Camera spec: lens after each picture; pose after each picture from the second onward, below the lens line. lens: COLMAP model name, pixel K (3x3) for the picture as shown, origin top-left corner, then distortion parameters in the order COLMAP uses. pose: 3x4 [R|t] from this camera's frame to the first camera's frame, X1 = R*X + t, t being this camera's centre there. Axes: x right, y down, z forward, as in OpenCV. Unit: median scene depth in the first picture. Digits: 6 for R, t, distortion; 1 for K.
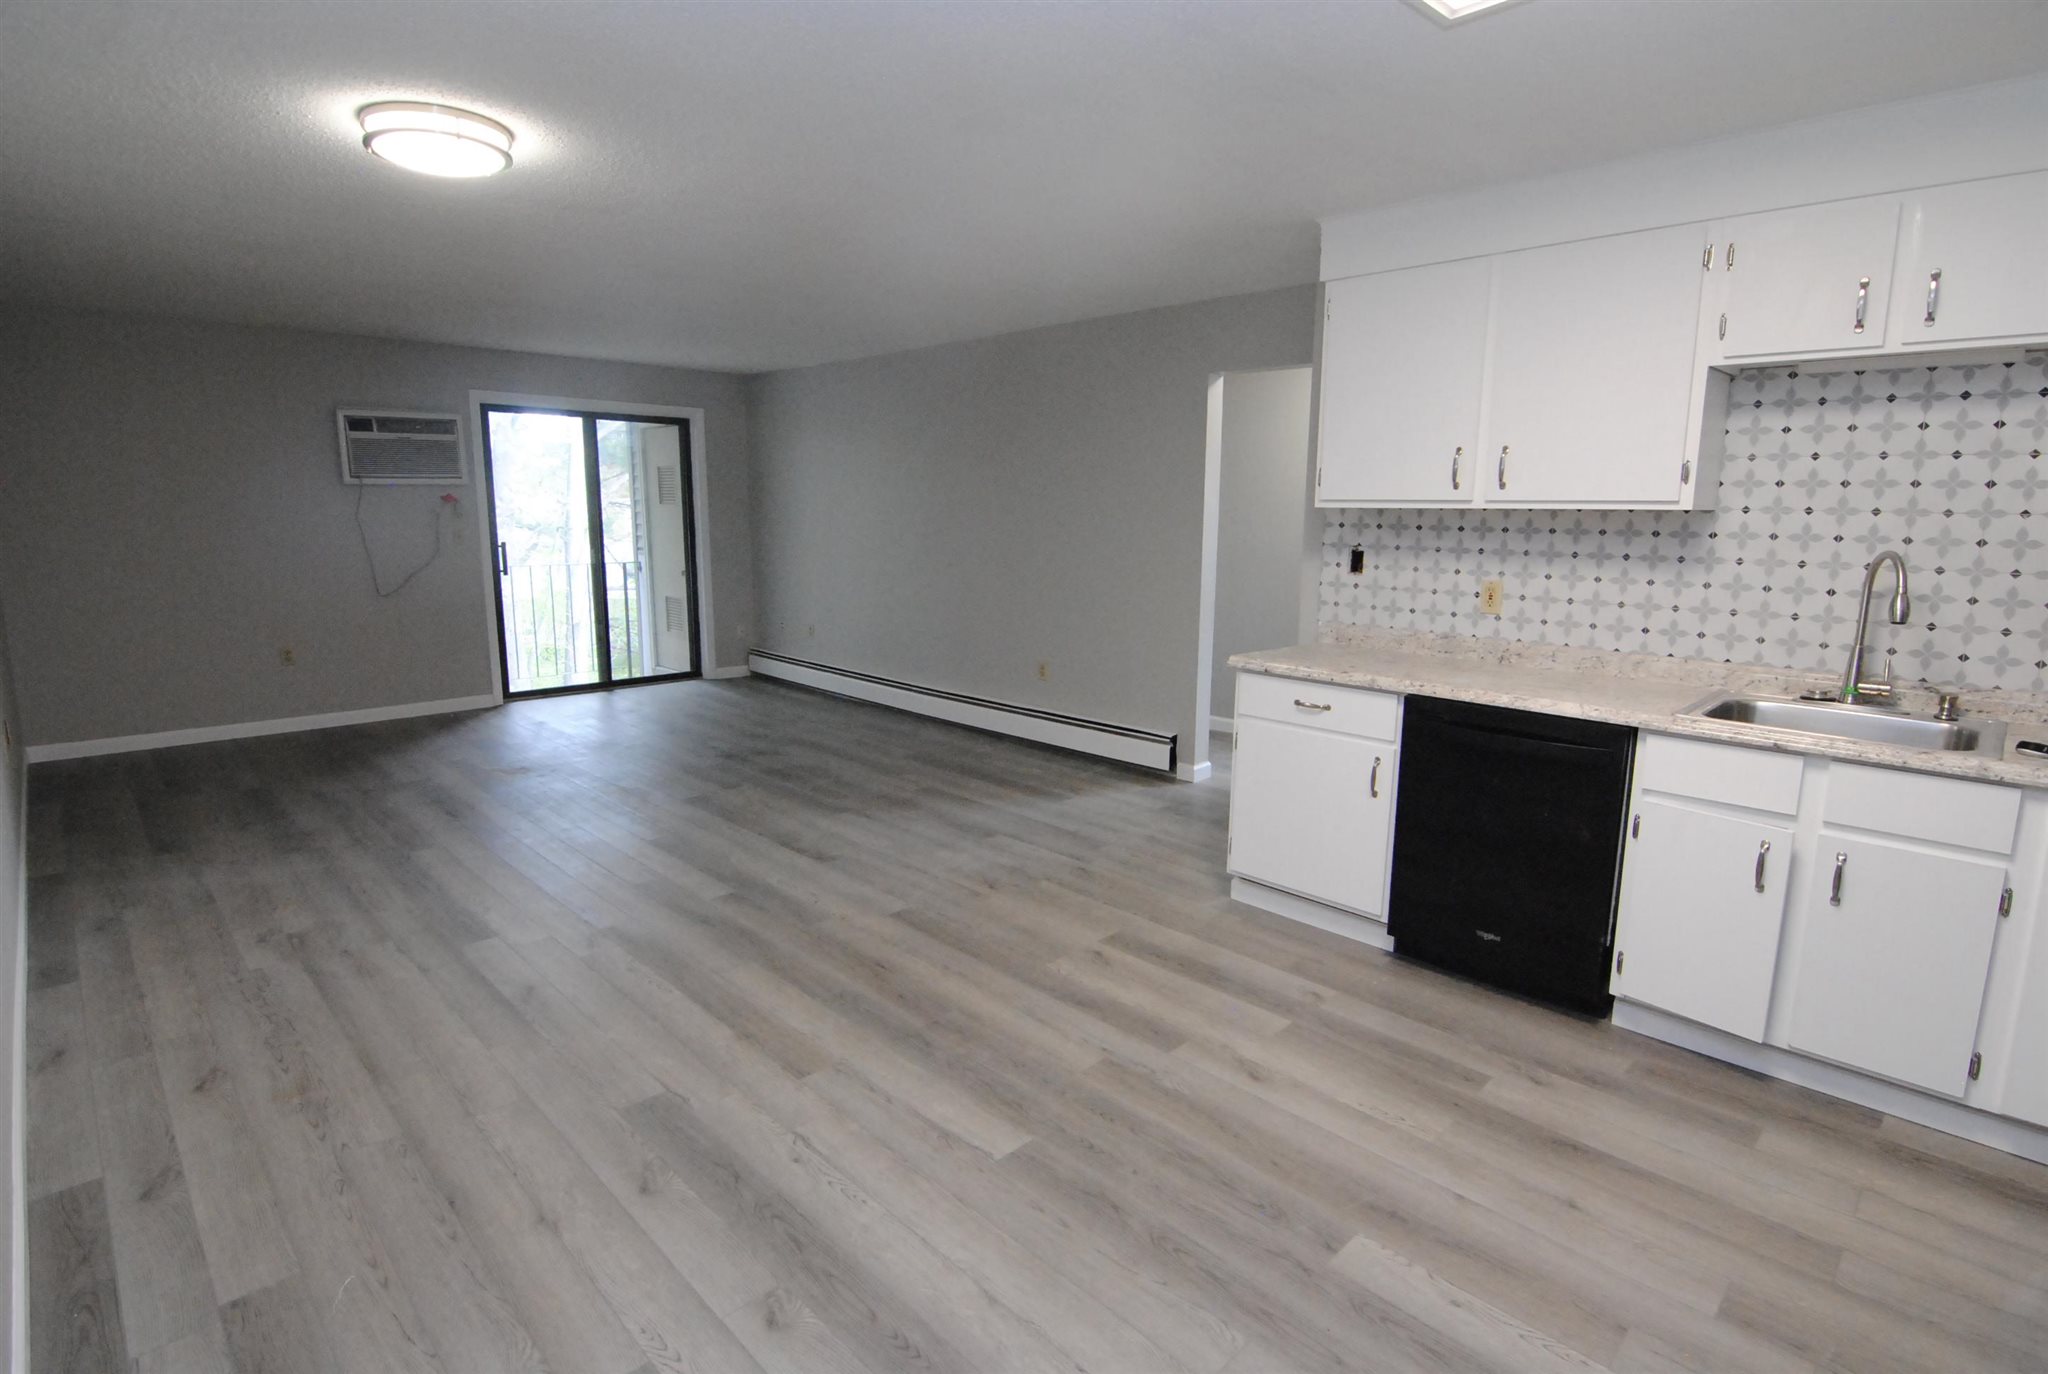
lens RADIAL K [[1027.0, 0, 1024.0], [0, 1027.0, 687.0], [0, 0, 1]] dist [-0.005211, -0.001081]
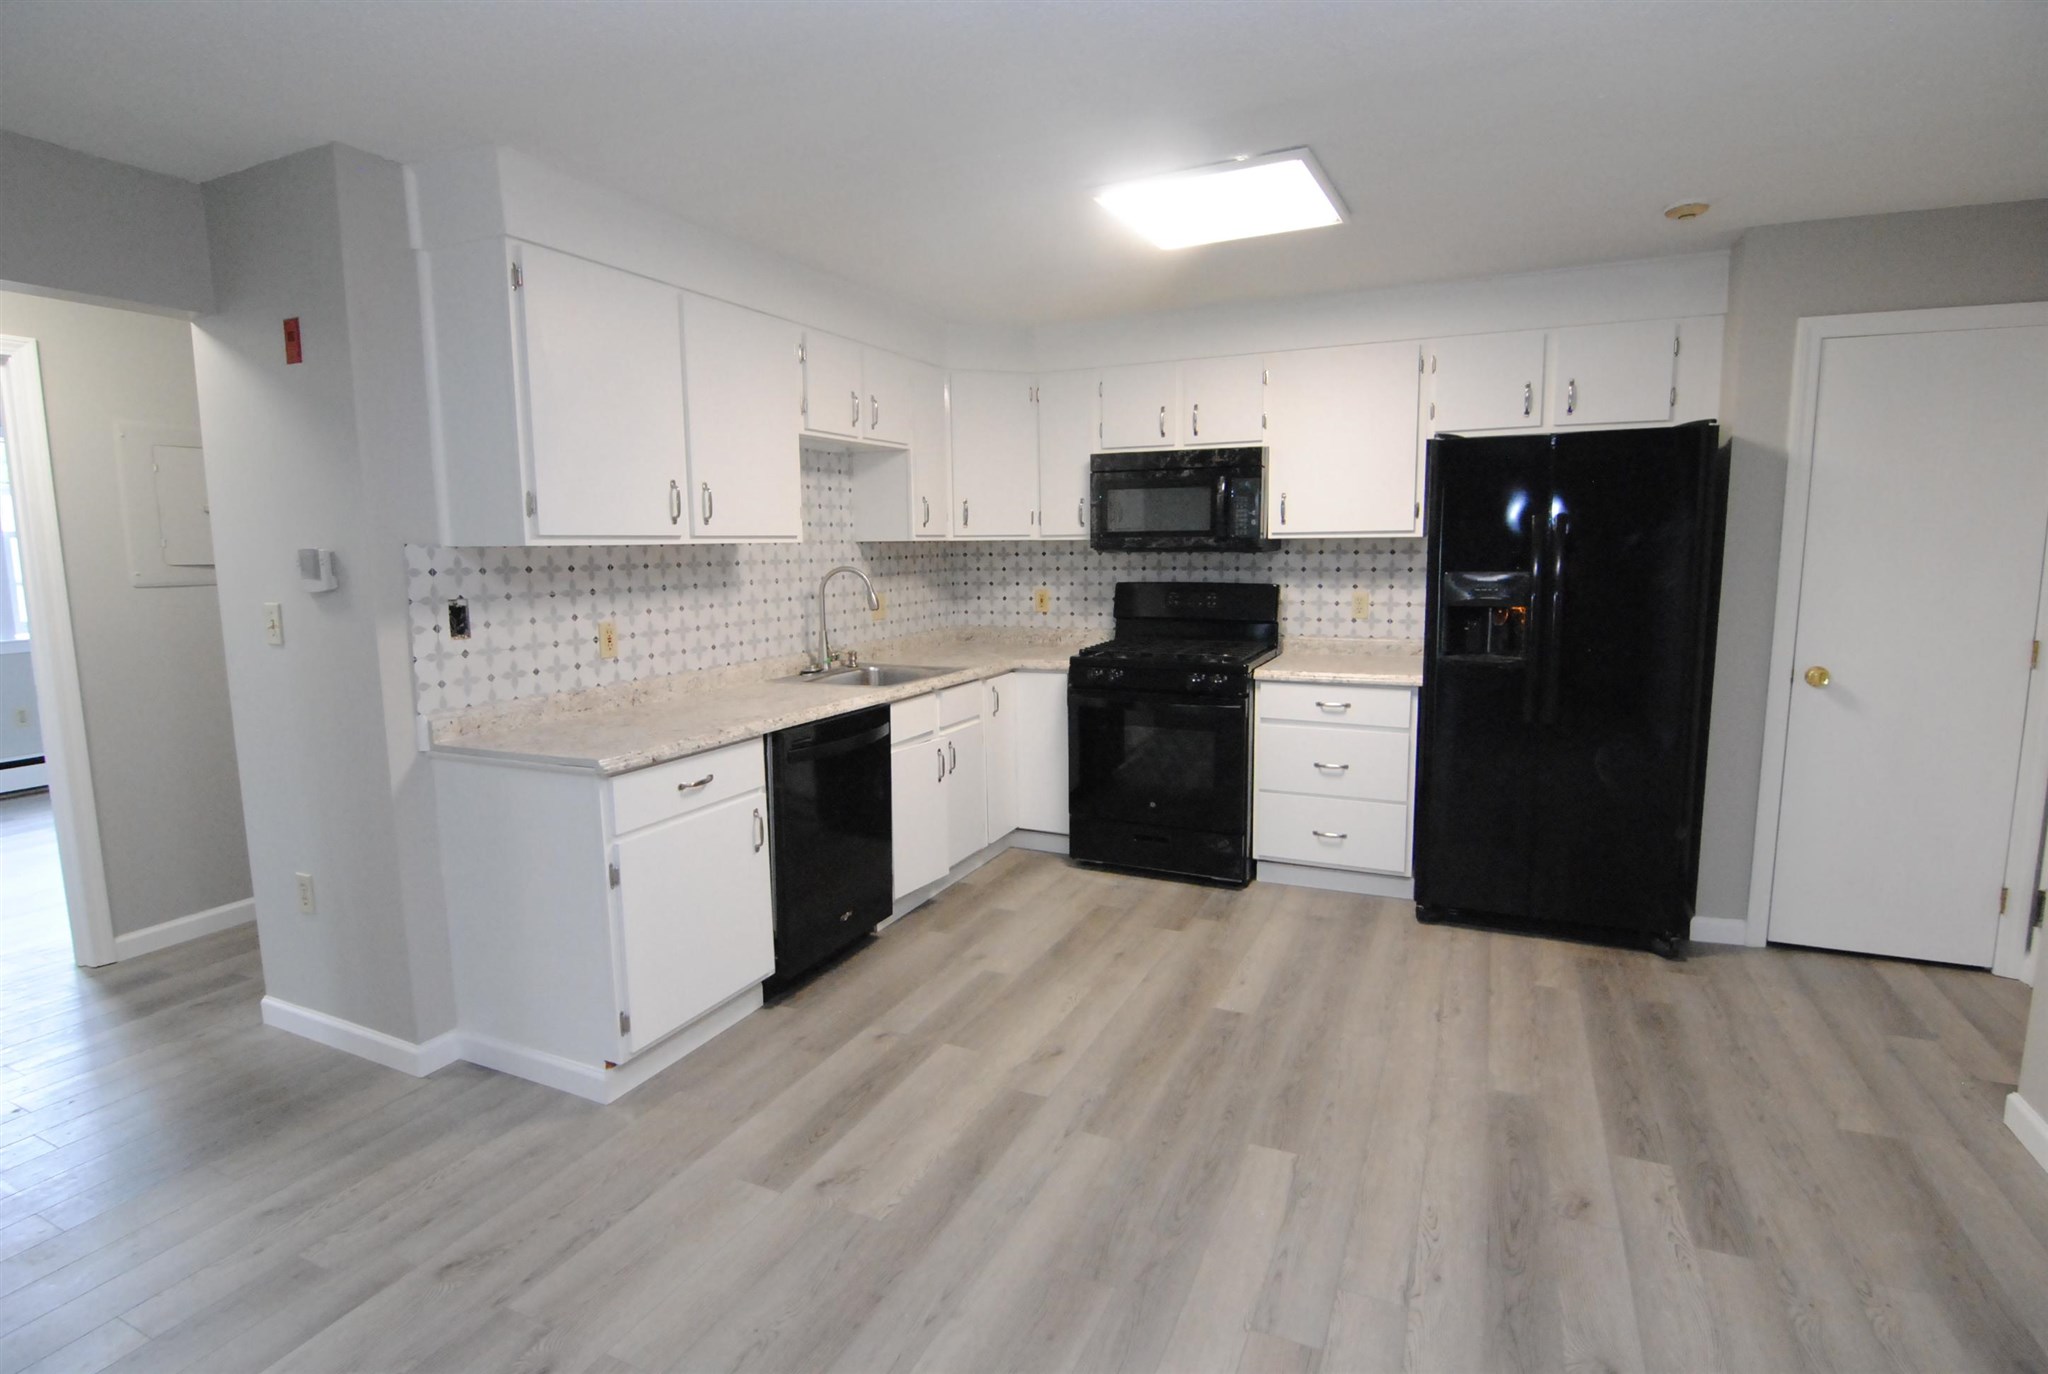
lens RADIAL K [[1027.0, 0, 1024.0], [0, 1027.0, 687.0], [0, 0, 1]] dist [-0.005211, -0.001081]
pose [[-0.366652, -0.133768, 0.920691, -0.551155], [0.170750, 0.963125, 0.207931, -0.178508], [-0.914555, 0.233446, -0.330291, 0.990937]]
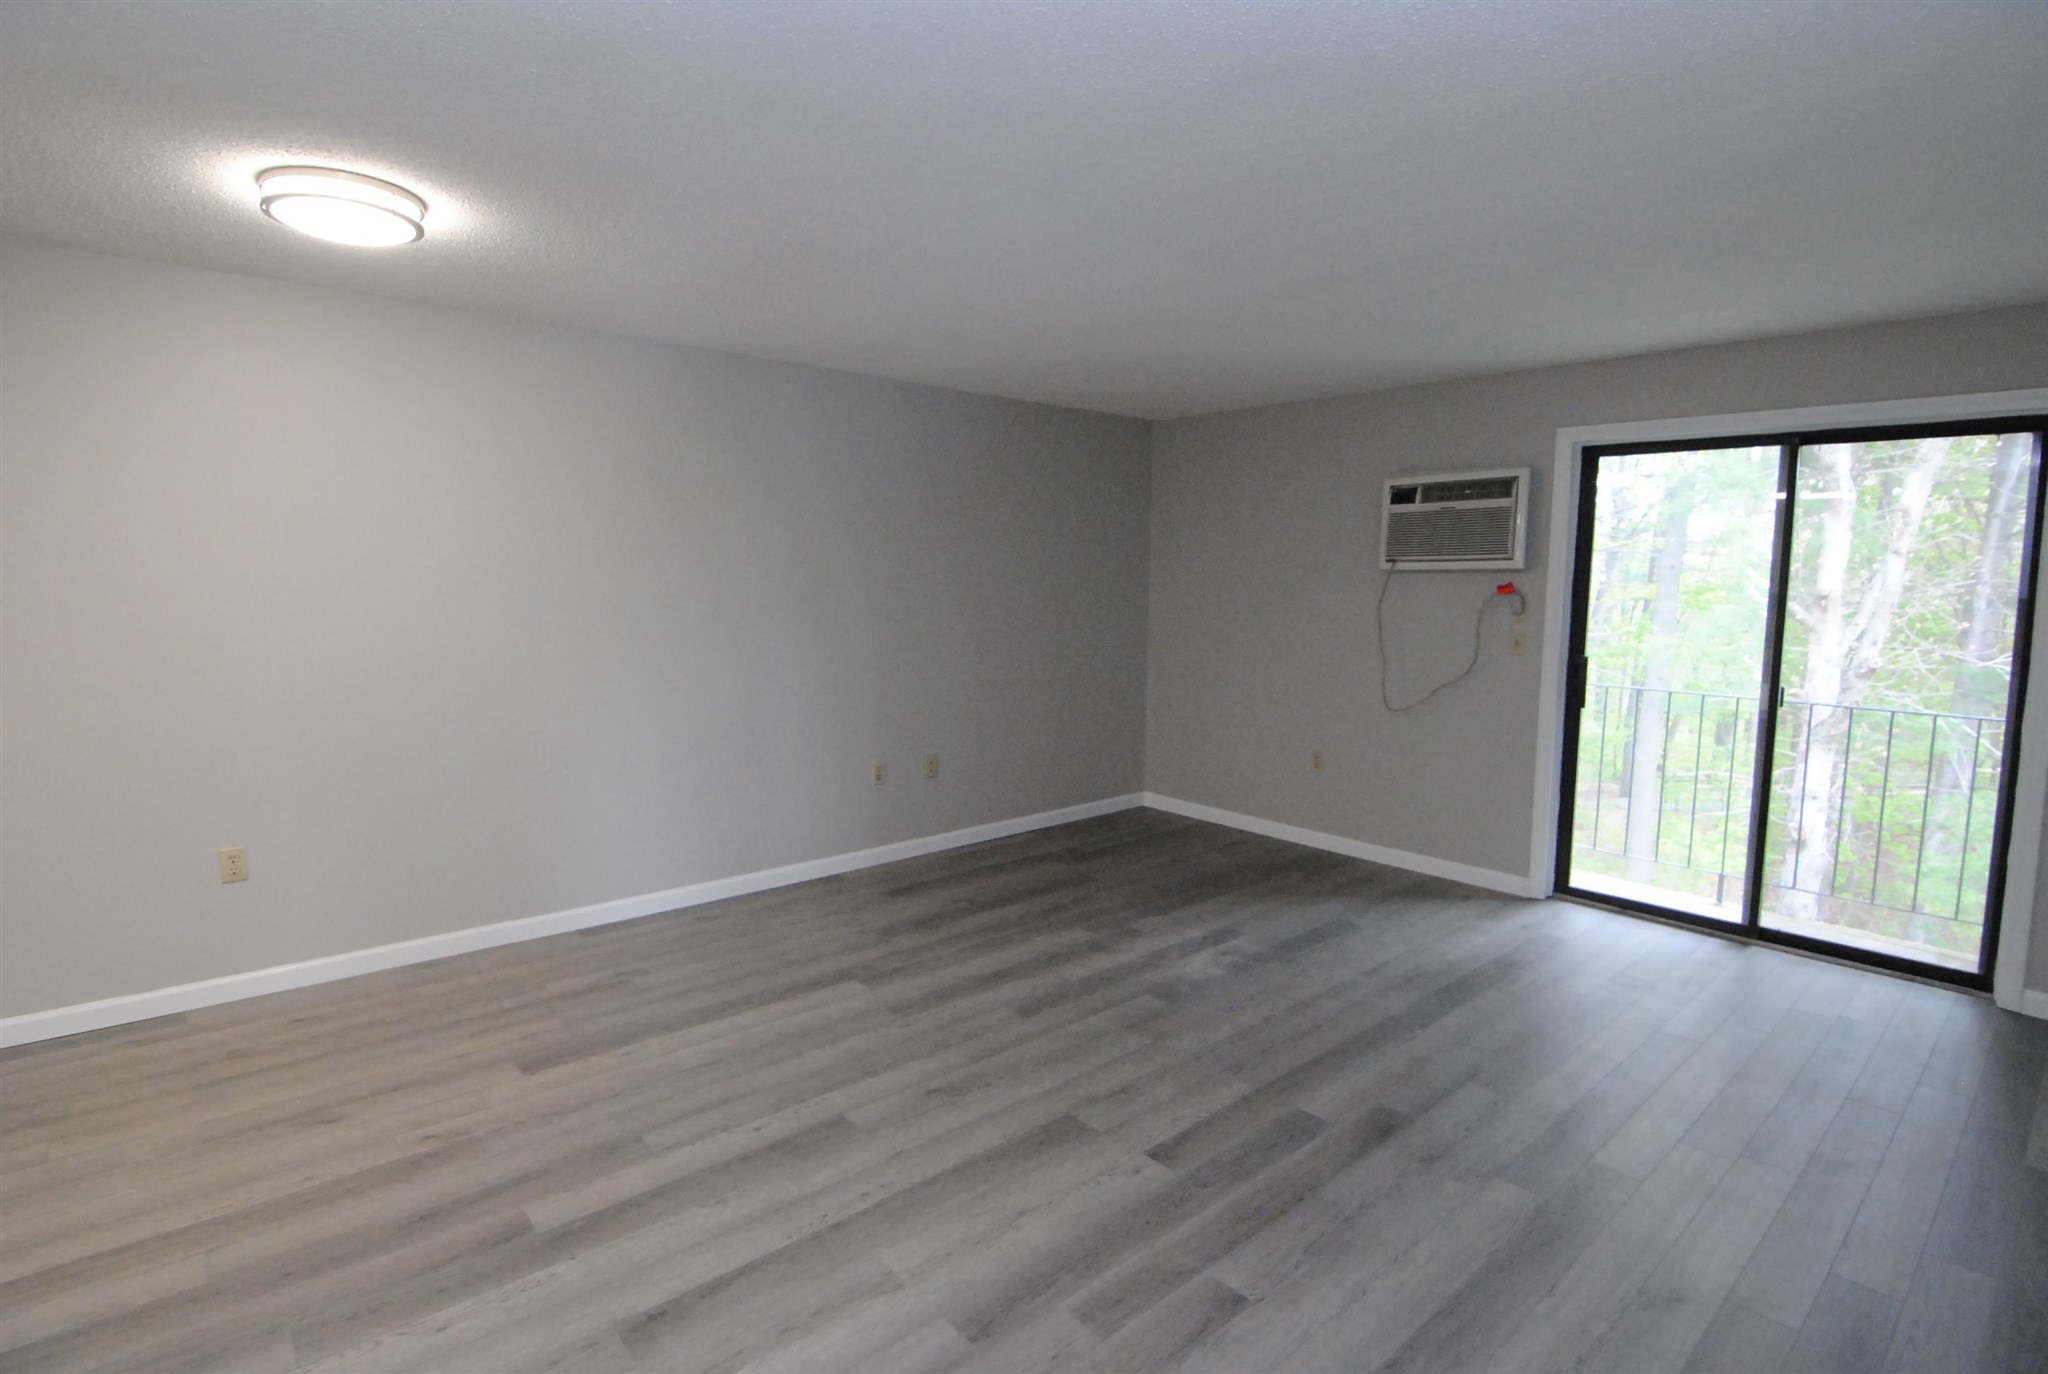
lens RADIAL K [[1002.3, 0, 1024.0], [0, 1002.3, 687.0], [0, 0, 1]] dist [-0.016304, -0.000415]
pose [[-0.062042, 0.102280, -0.992819, 0.267860], [-0.185642, 0.976194, 0.112168, -0.251594], [0.980657, 0.191268, -0.041578, 1.350907]]
